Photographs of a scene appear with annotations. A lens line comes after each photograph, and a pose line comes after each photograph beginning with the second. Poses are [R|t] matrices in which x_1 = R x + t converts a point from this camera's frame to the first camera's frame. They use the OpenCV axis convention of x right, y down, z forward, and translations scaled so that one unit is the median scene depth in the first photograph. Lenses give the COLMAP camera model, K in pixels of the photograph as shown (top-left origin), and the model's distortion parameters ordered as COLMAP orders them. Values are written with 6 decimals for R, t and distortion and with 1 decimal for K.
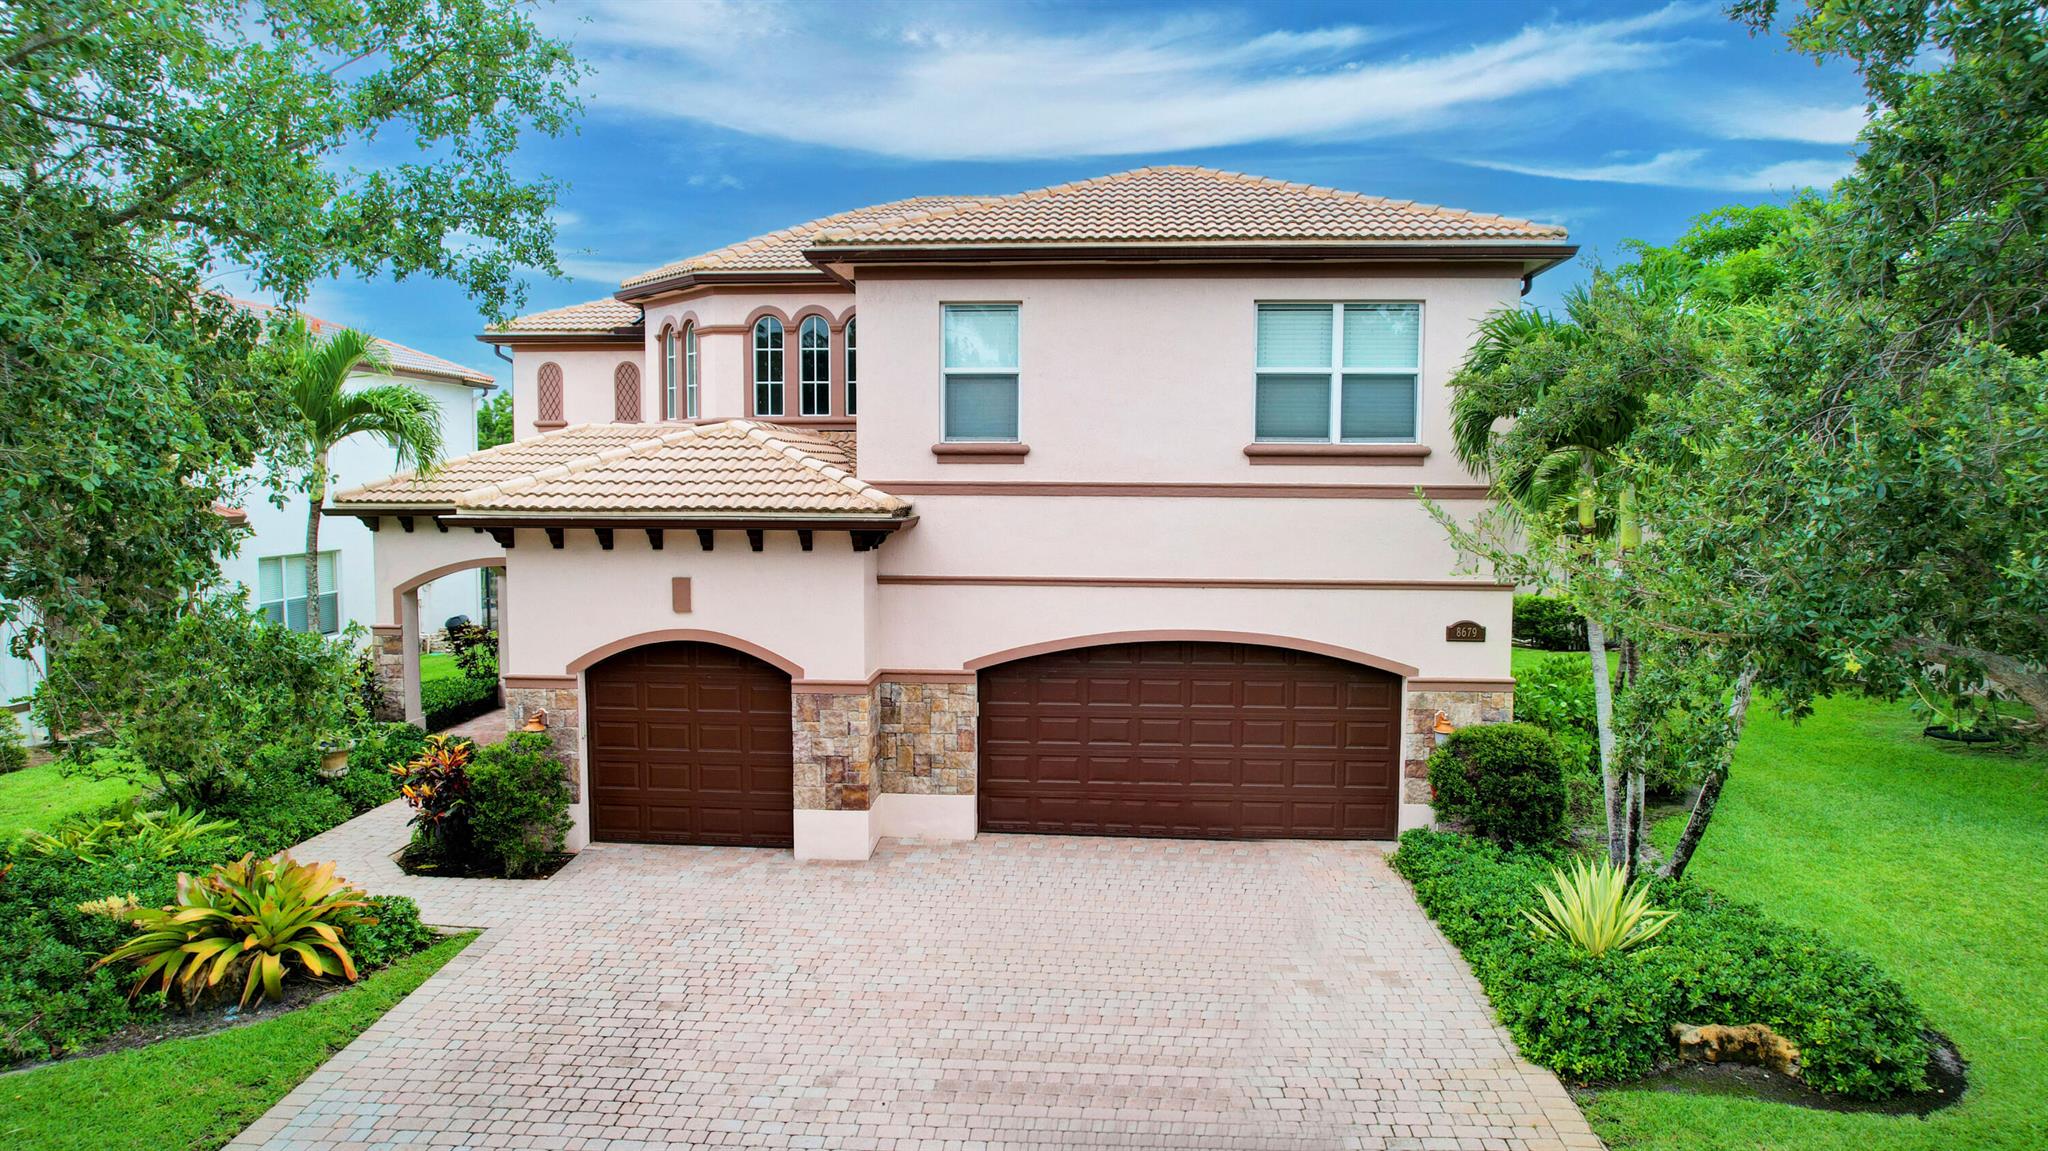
lens RADIAL K [[1335.5, 0, 1024.0], [0, 1335.5, 575.5], [0, 0, 1]] dist [-0.072367, 0.070888]
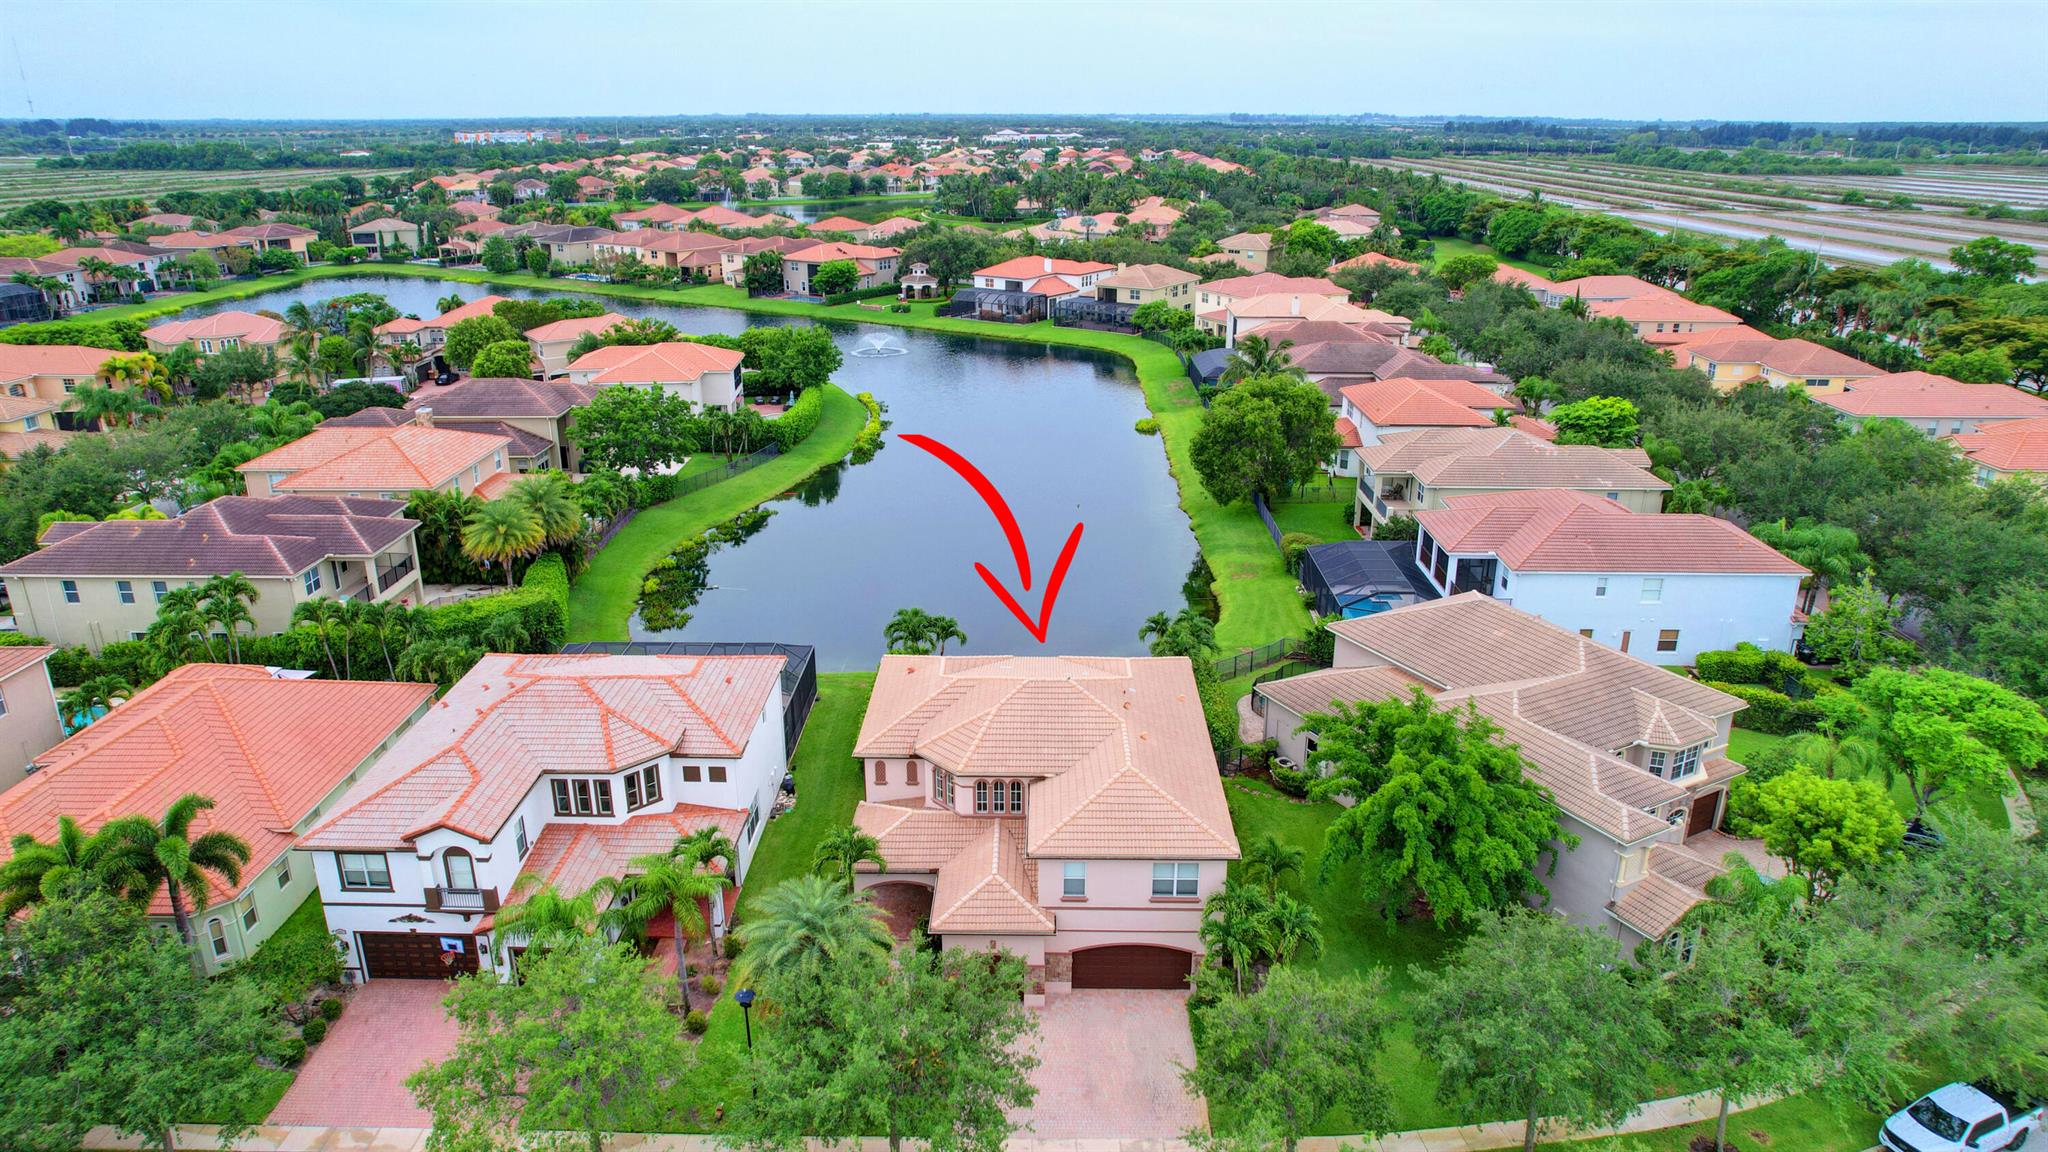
lens RADIAL K [[1344.9, 0, 1024.0], [0, 1344.9, 576.0], [0, 0, 1]] dist [-0.043271, -0.000360]
pose [[0.998646, -0.019602, 0.048196, -0.319956], [0.006015, 0.963605, 0.267264, -1.868779], [-0.051681, -0.266612, 0.962417, -2.176953]]
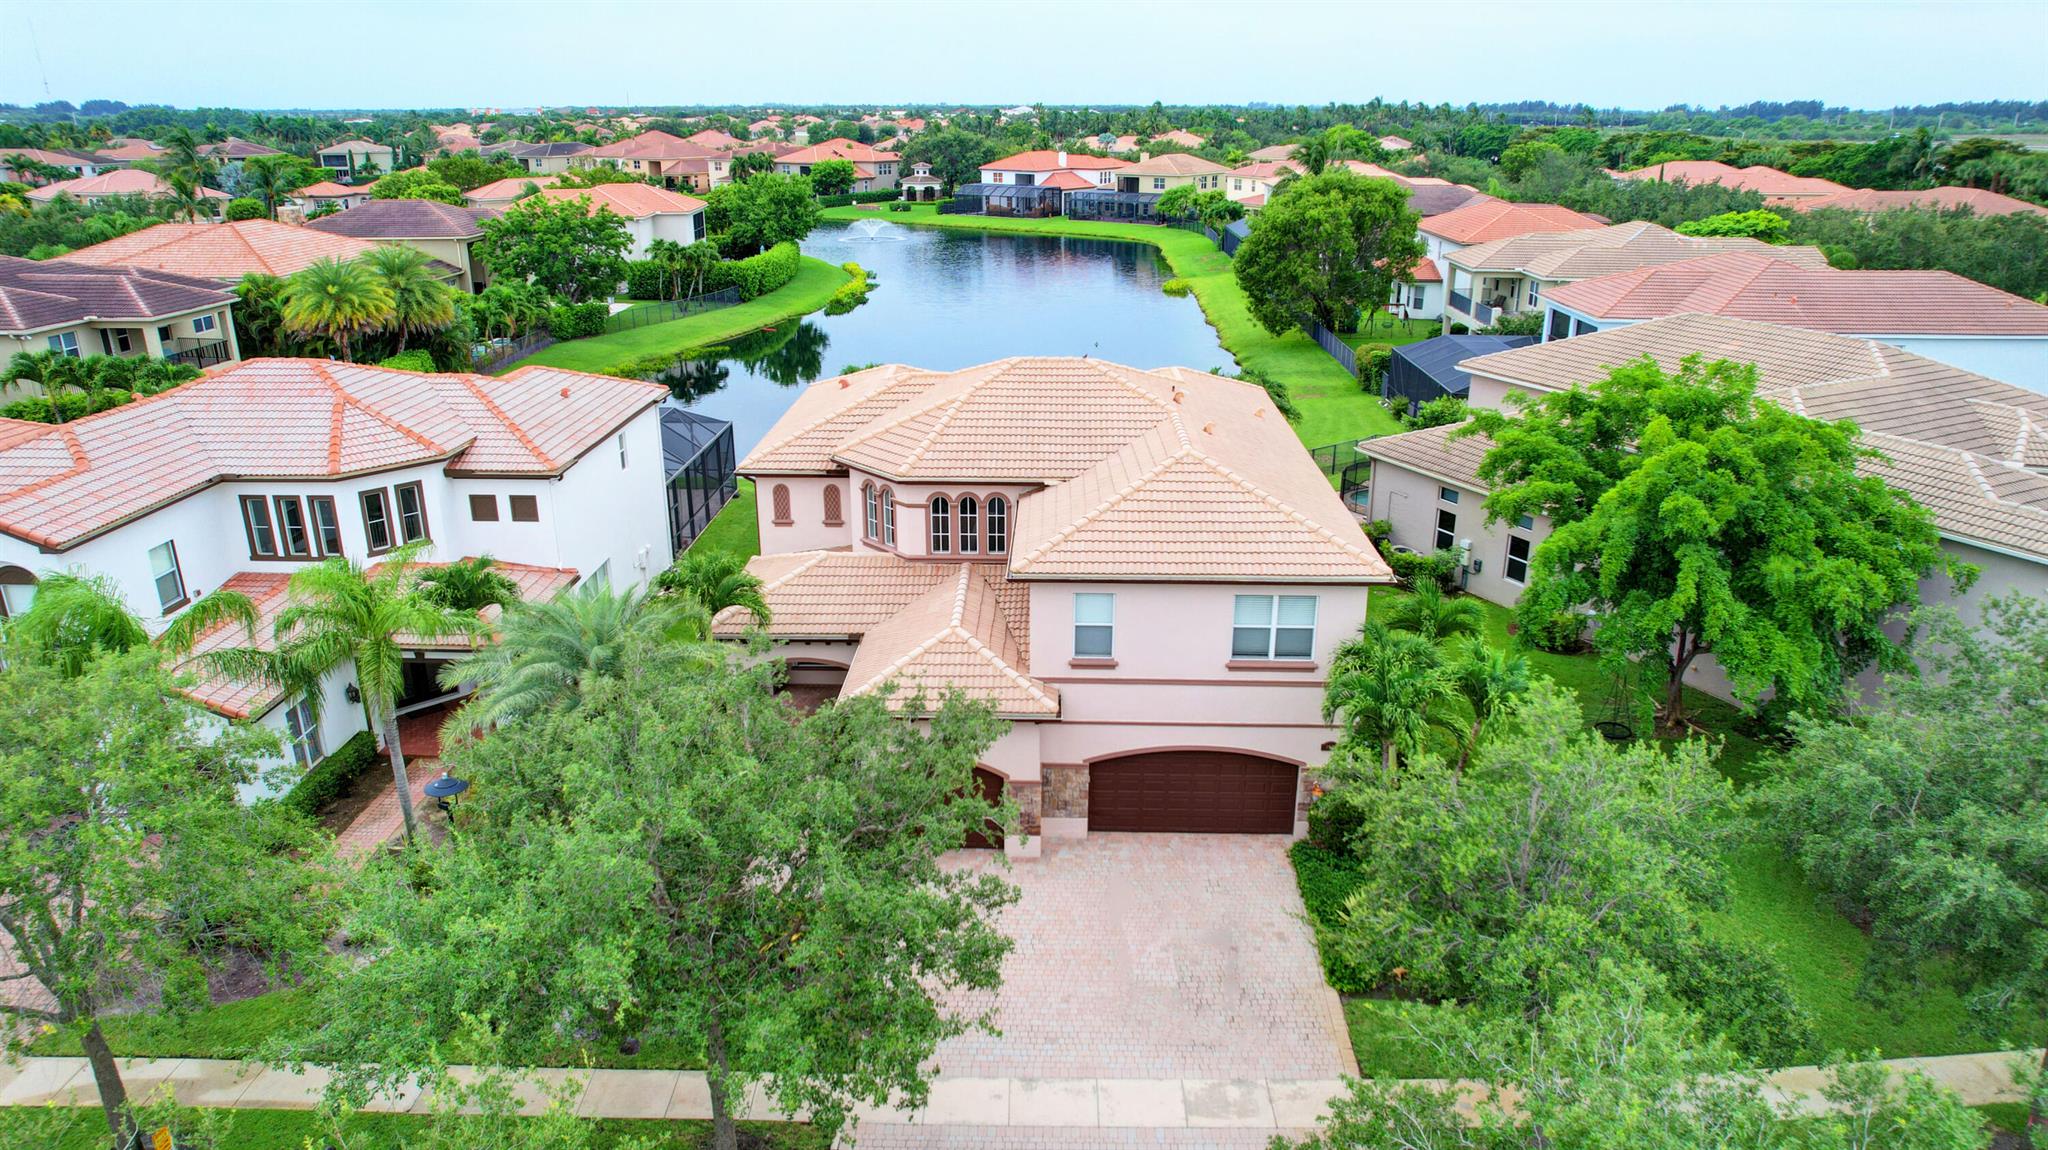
lens RADIAL K [[1335.5, 0, 1024.0], [0, 1335.5, 575.0], [0, 0, 1]] dist [-0.072367, 0.070888]
pose [[0.999220, -0.015345, 0.036375, -0.207087], [0.005042, 0.963429, 0.267916, -0.756273], [-0.039156, -0.267523, 0.962755, -0.874208]]
